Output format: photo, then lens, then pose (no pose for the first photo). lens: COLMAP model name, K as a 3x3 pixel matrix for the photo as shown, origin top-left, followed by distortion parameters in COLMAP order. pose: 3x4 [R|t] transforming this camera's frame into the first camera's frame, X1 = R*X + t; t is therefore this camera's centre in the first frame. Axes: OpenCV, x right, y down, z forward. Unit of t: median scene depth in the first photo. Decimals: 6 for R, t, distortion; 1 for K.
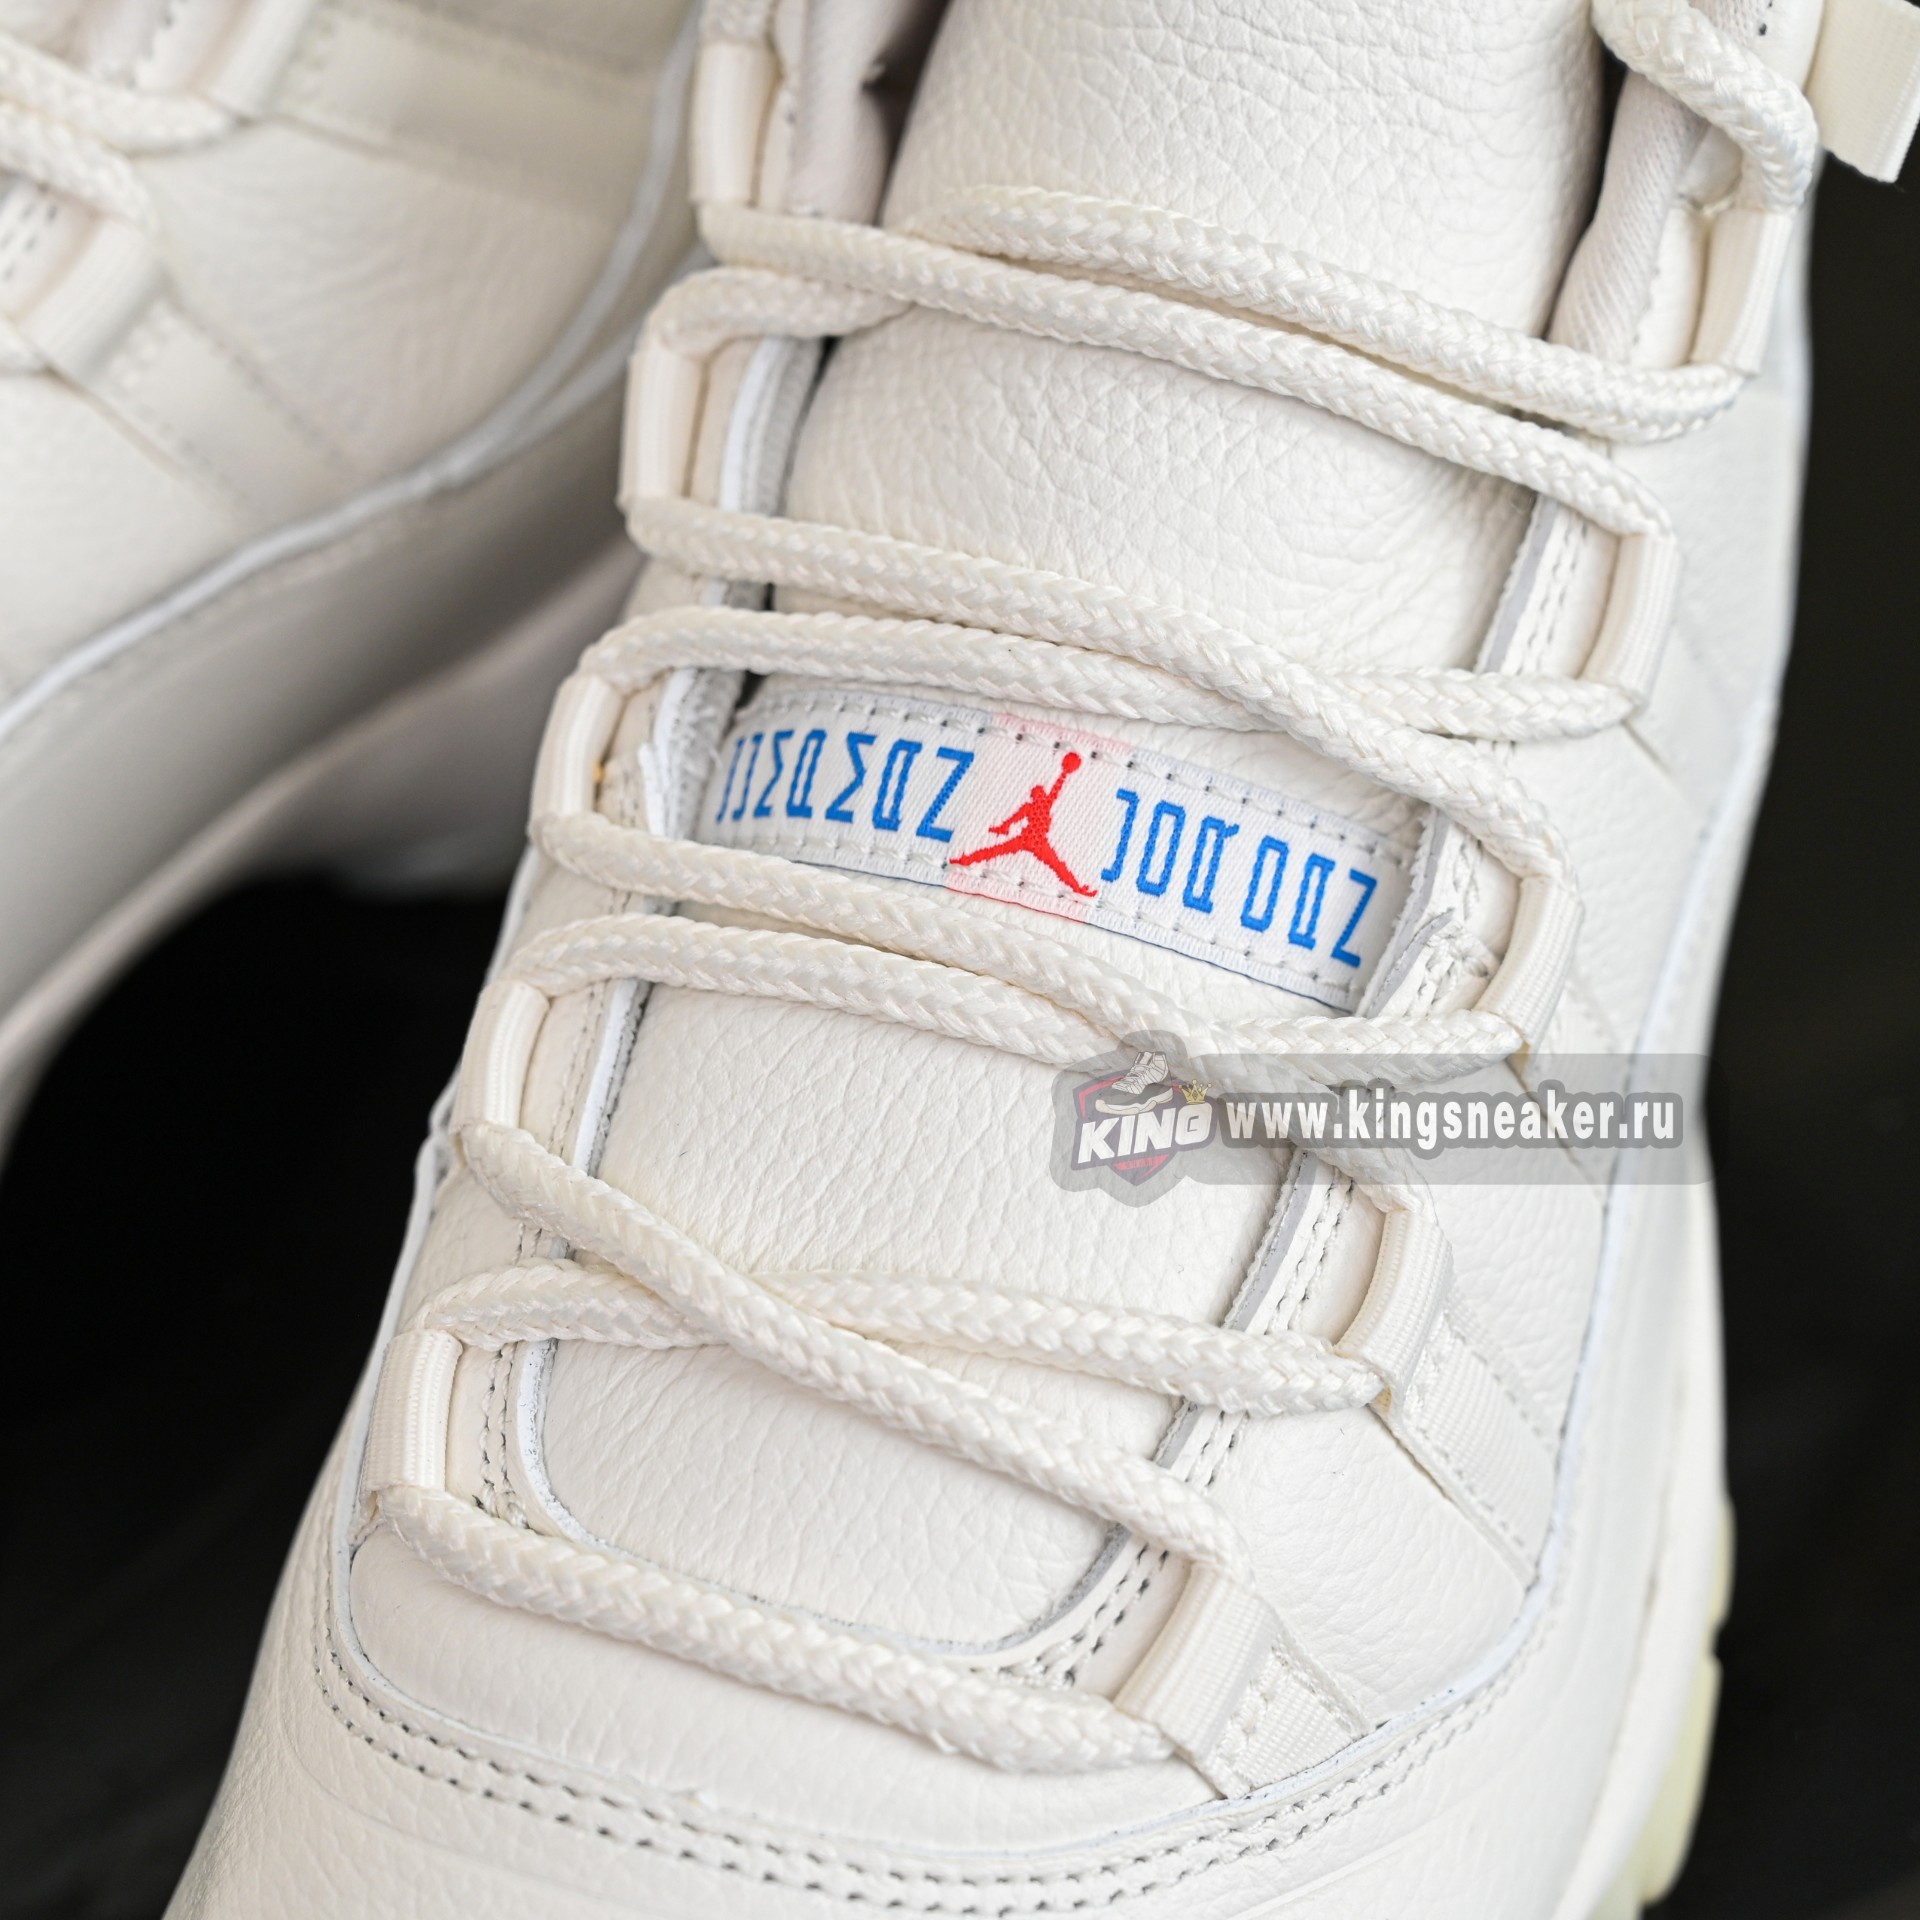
lens RADIAL K [[5739.2, 0, 958.1], [0, 5739.2, 961.1], [0, 0, 1]] dist [0.031245, 0.000000]
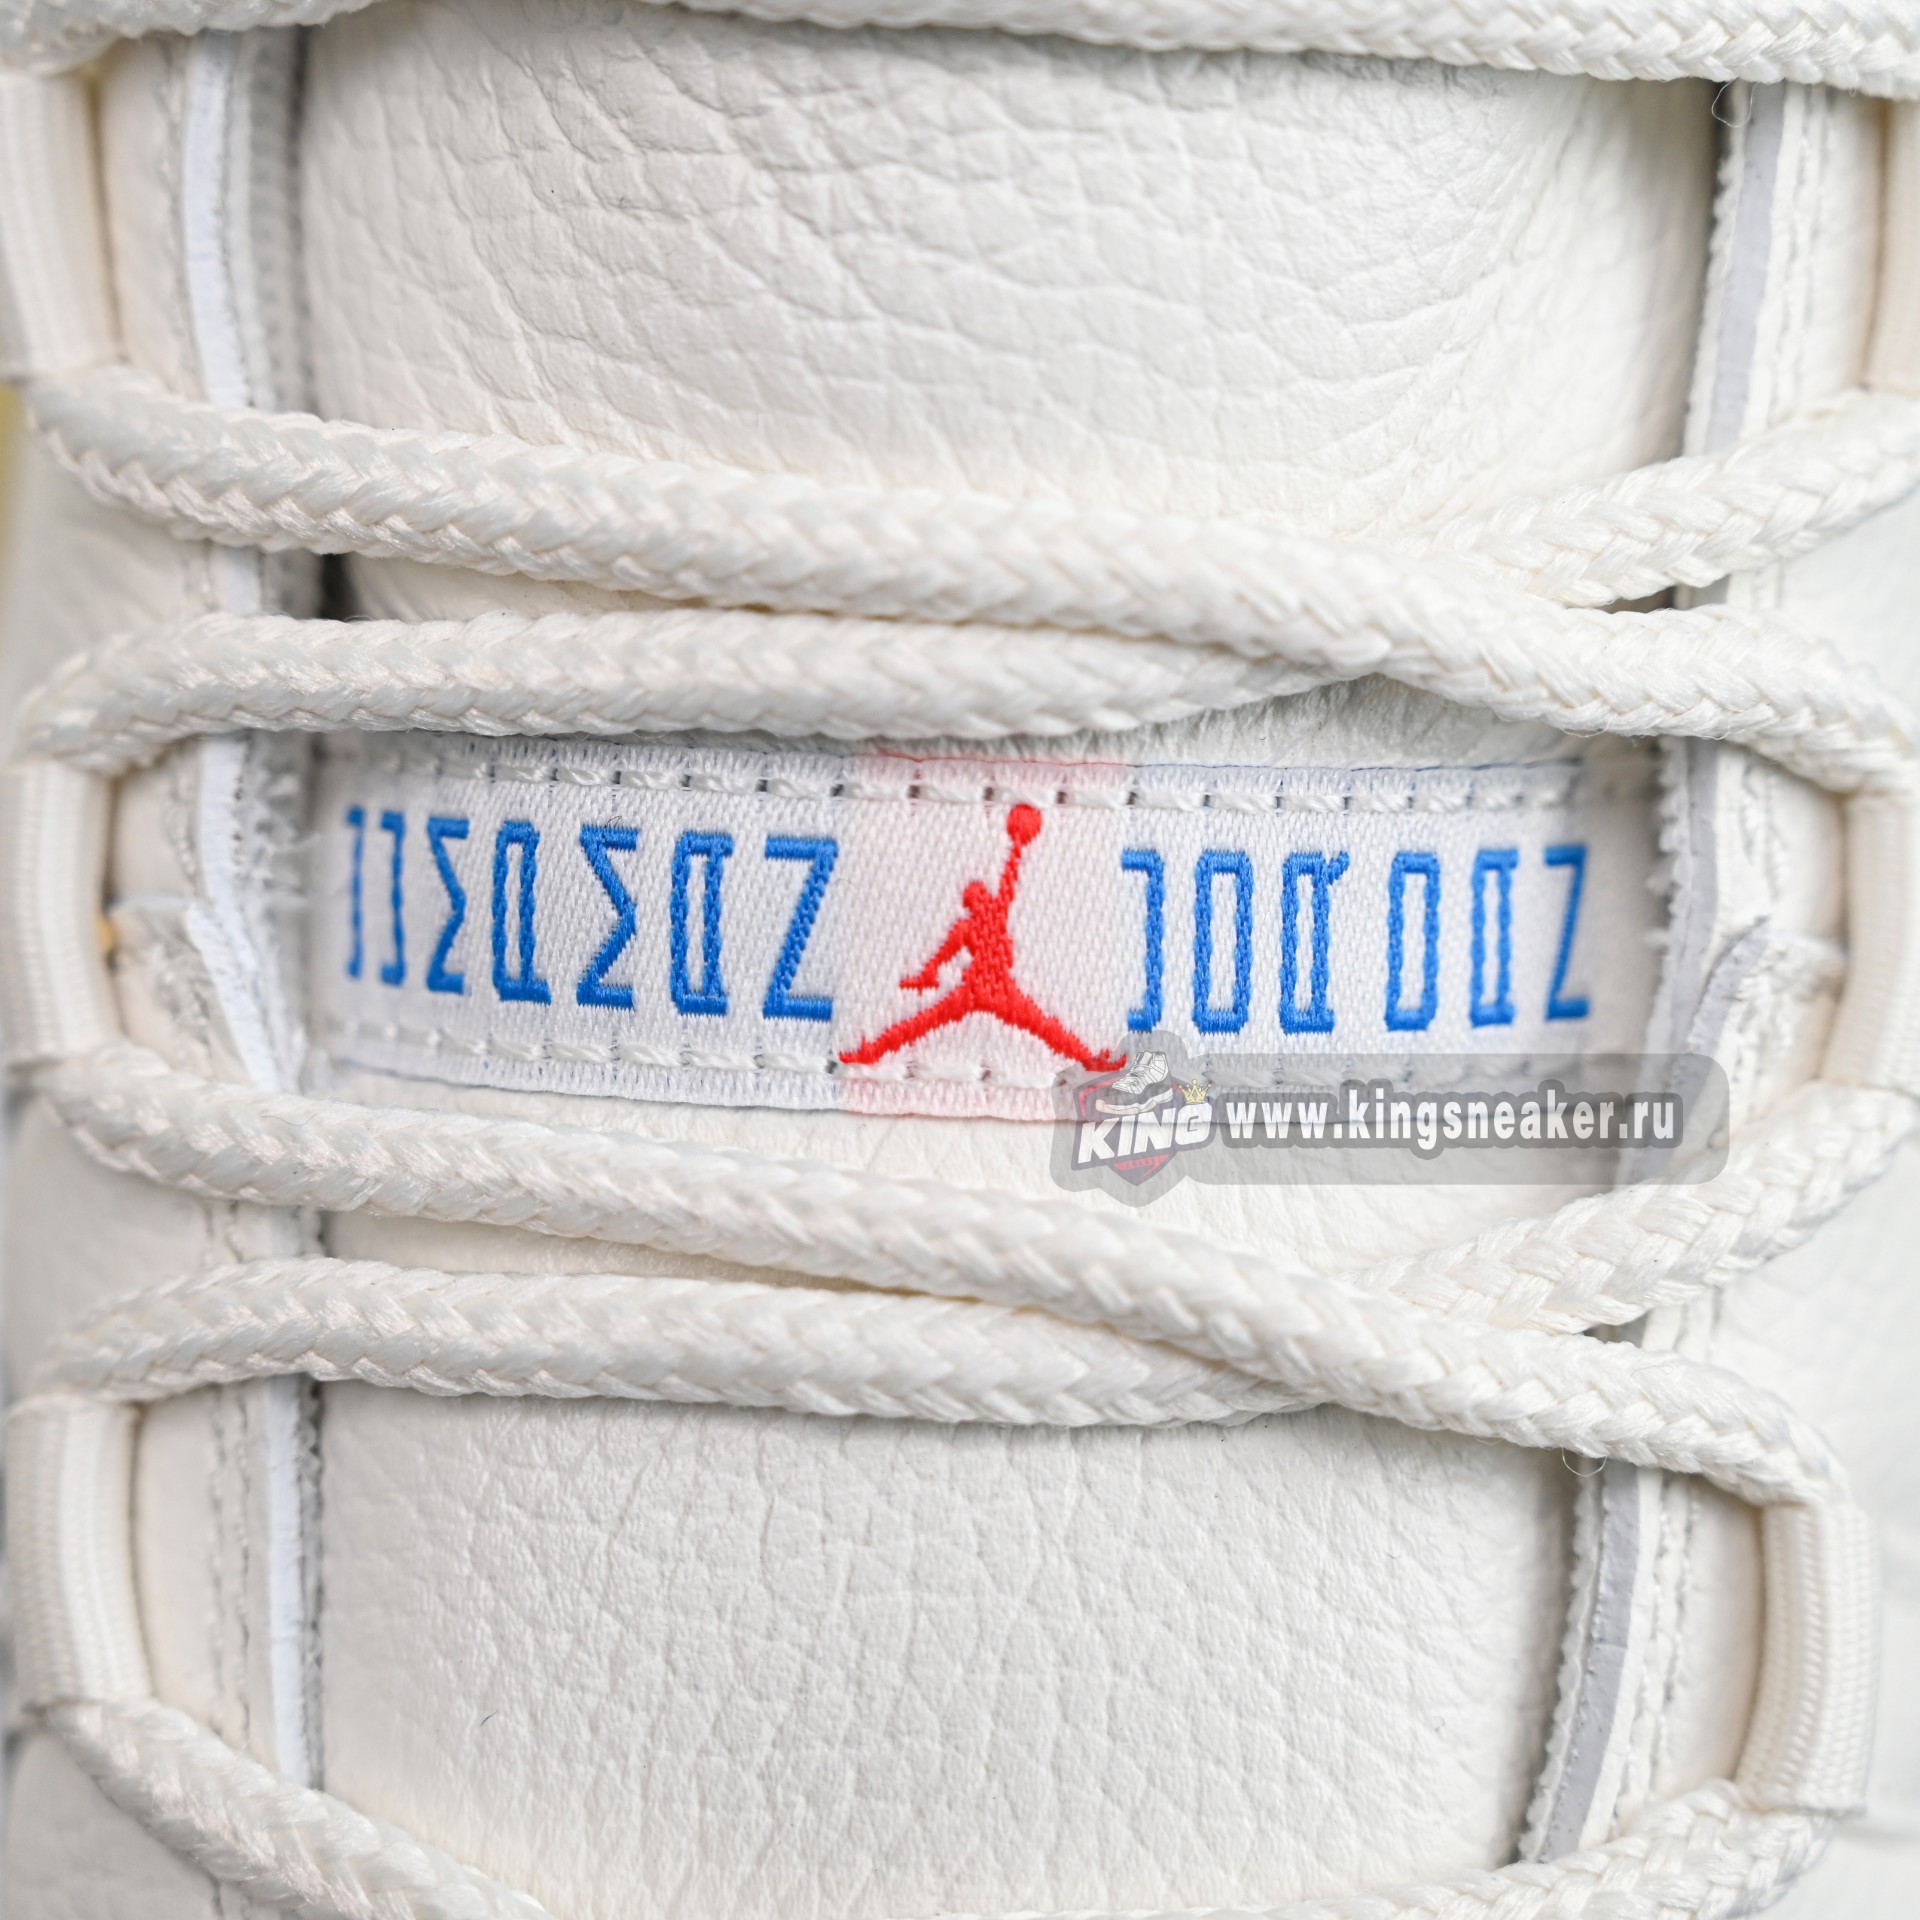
lens RADIAL K [[6142.1, 0, 964.8], [0, 6142.1, 958.0], [0, 0, 1]] dist [0.014789, 0.000000]
pose [[0.966978, -0.236777, 0.094282, -0.041520], [0.195931, 0.927238, 0.319124, -0.204043], [-0.162984, -0.290113, 0.943011, 0.468474]]
